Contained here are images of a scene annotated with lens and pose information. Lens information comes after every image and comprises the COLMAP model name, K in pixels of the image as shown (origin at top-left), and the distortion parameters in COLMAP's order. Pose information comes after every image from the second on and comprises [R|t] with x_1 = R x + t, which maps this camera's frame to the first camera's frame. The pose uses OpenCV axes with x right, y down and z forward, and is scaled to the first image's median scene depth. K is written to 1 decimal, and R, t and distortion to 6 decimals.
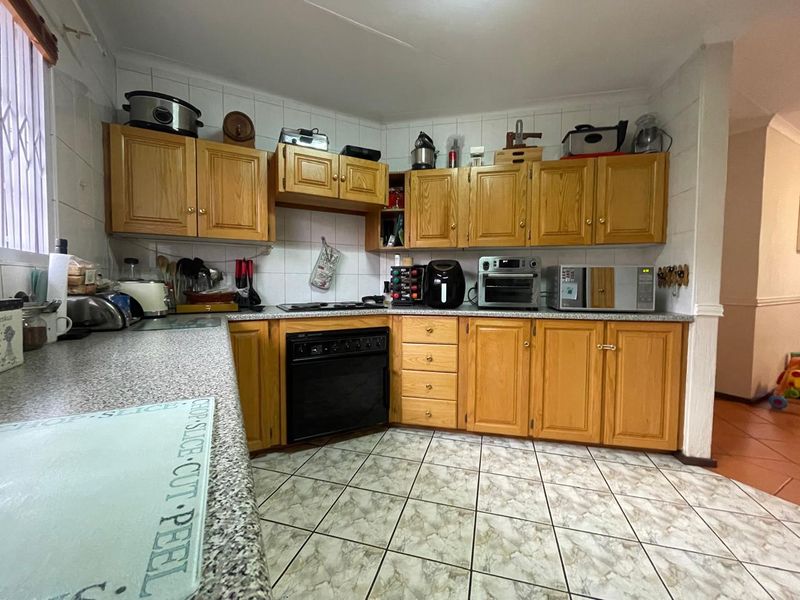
lens RADIAL K [[326.8, 0, 399.2], [0, 326.8, 298.2], [0, 0, 1]] dist [0.000211, -0.000321]
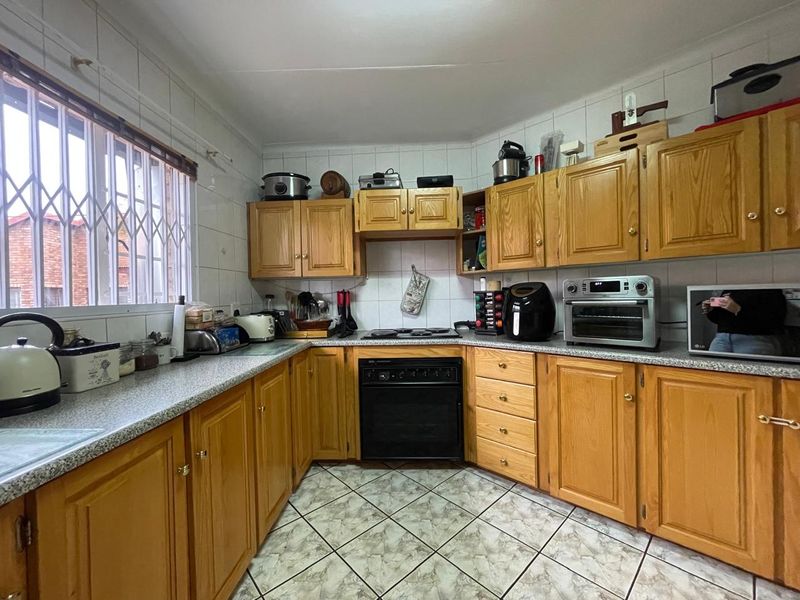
lens RADIAL K [[326.8, 0, 399.2], [0, 326.8, 298.2], [0, 0, 1]] dist [0.000211, -0.000321]
pose [[0.855011, -0.020219, -0.518216, 0.311007], [0.003639, 0.999449, -0.032992, -0.053865], [0.518598, 0.026323, 0.854613, 0.100860]]
